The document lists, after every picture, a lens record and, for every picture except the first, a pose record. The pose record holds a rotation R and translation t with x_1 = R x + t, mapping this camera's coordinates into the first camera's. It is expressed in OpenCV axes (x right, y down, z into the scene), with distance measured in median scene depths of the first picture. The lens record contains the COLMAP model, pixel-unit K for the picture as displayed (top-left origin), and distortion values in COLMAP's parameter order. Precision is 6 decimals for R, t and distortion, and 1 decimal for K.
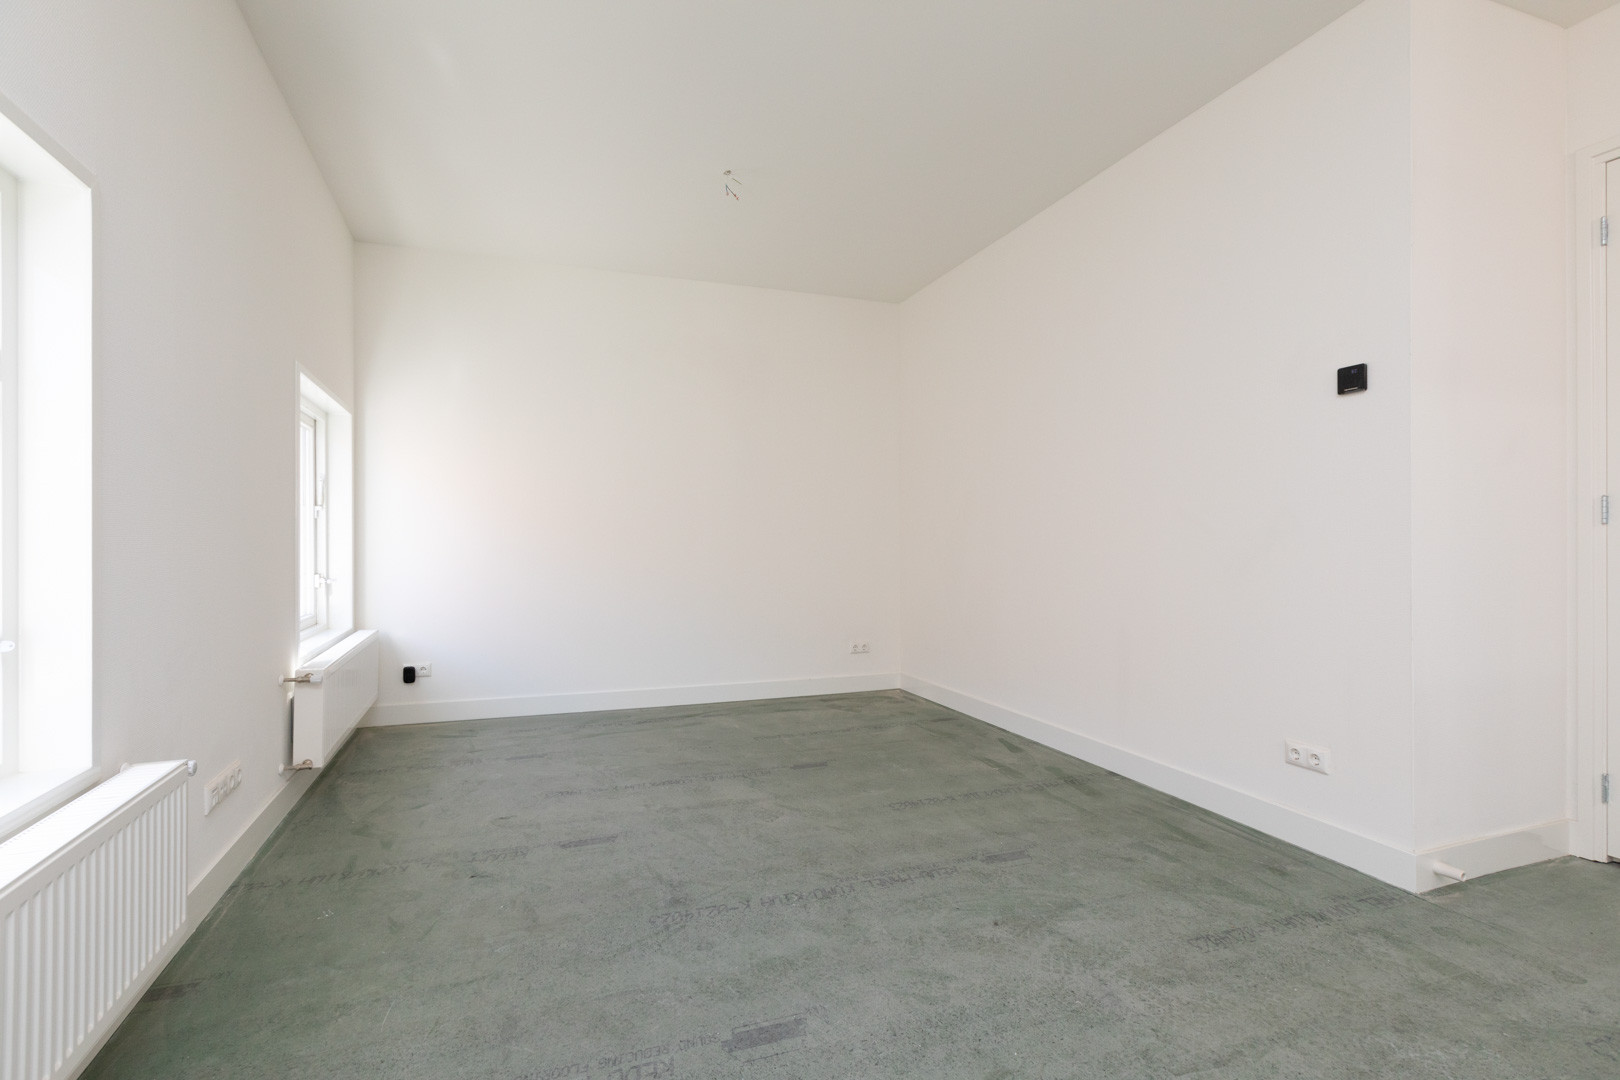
lens RADIAL K [[735.5, 0, 810.0], [0, 735.5, 540.0], [0, 0, 1]] dist [-0.000936, -0.000248]
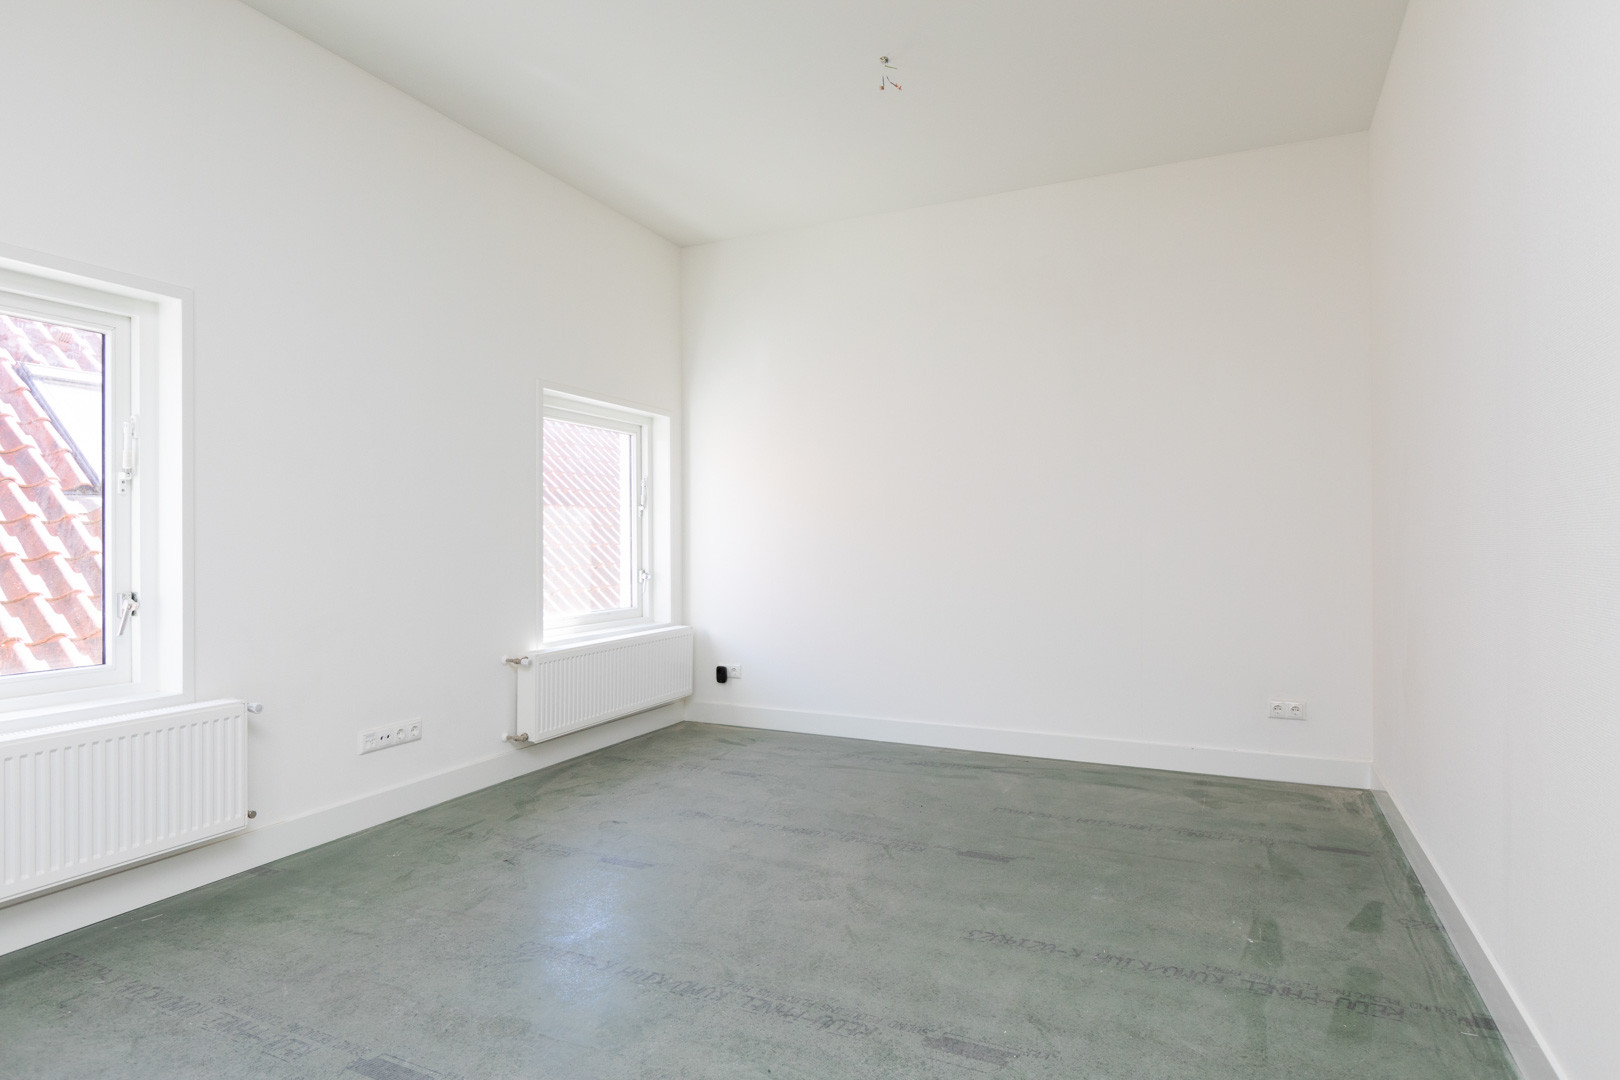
lens RADIAL K [[931.4, 0, 799.8], [0, 931.4, 533.7], [0, 0, 1]] dist [-0.002081, -0.003589]
pose [[0.695915, -0.006733, -0.718092, 0.704591], [0.003390, 0.999976, -0.006091, 0.005104], [0.718116, 0.001805, 0.695921, 0.346750]]
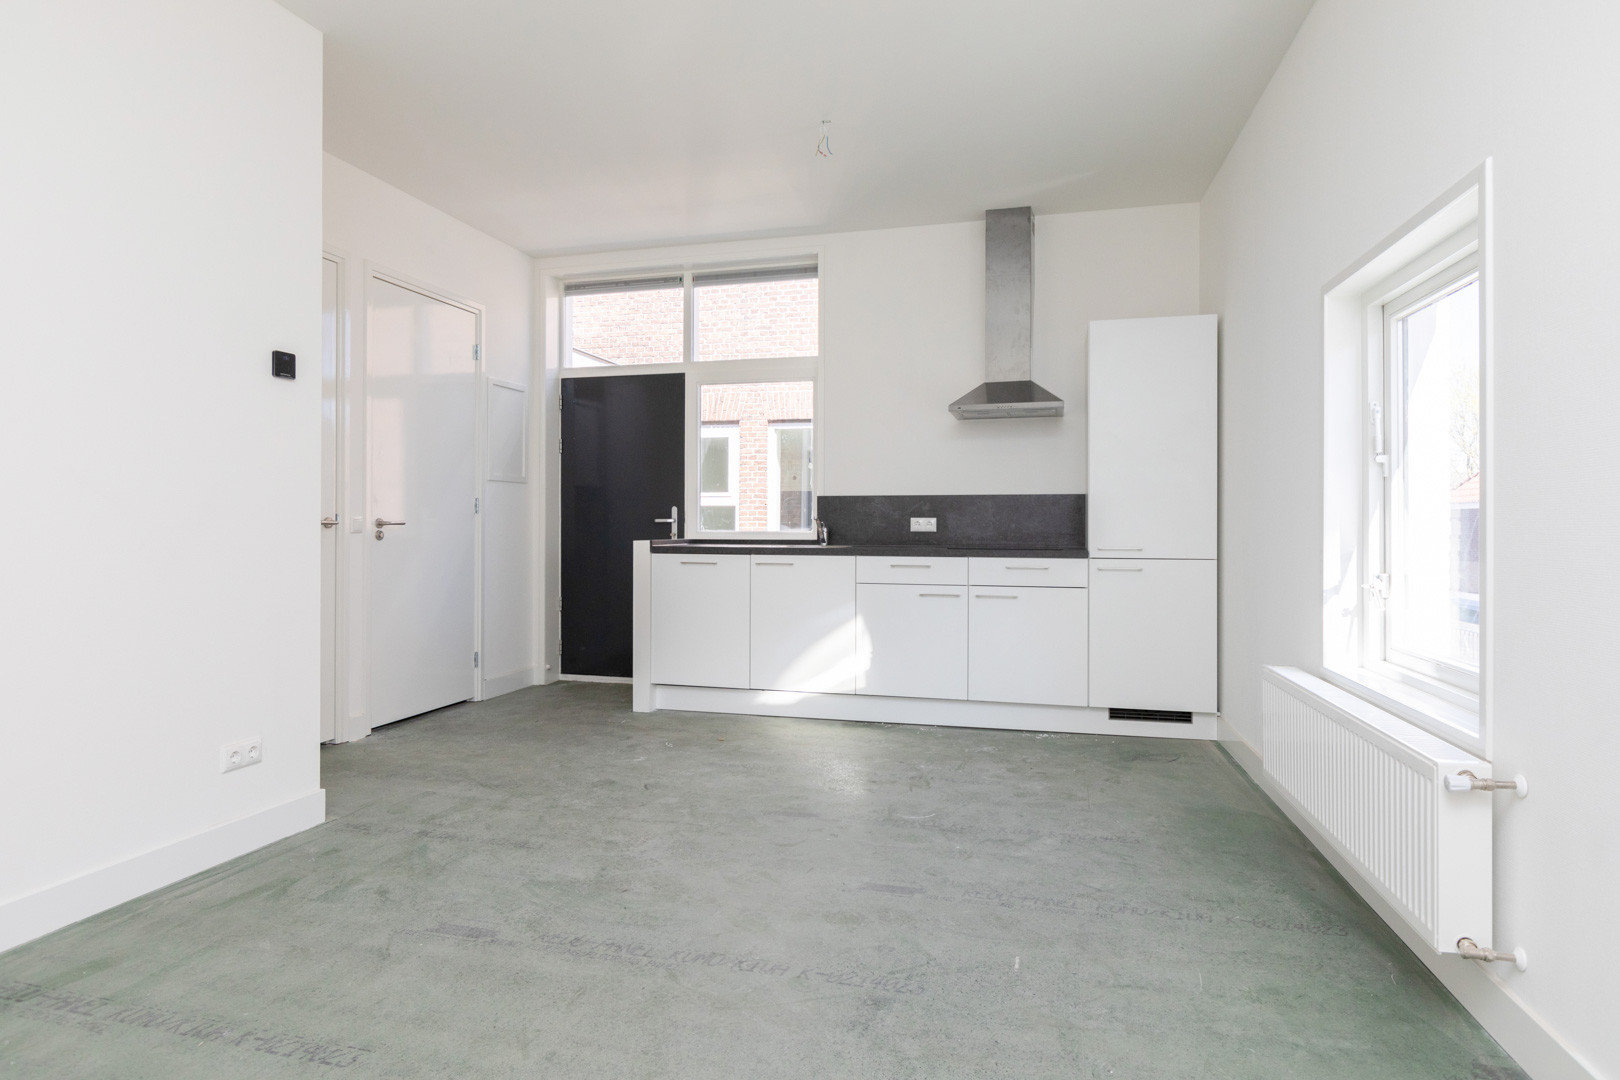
lens RADIAL K [[931.4, 0, 799.8], [0, 931.4, 533.7], [0, 0, 1]] dist [-0.002081, -0.003589]
pose [[-0.813569, -0.007983, 0.581414, -0.559748], [-0.003661, 0.999956, 0.008608, 0.007662], [-0.581457, 0.004875, -0.813563, 1.531325]]
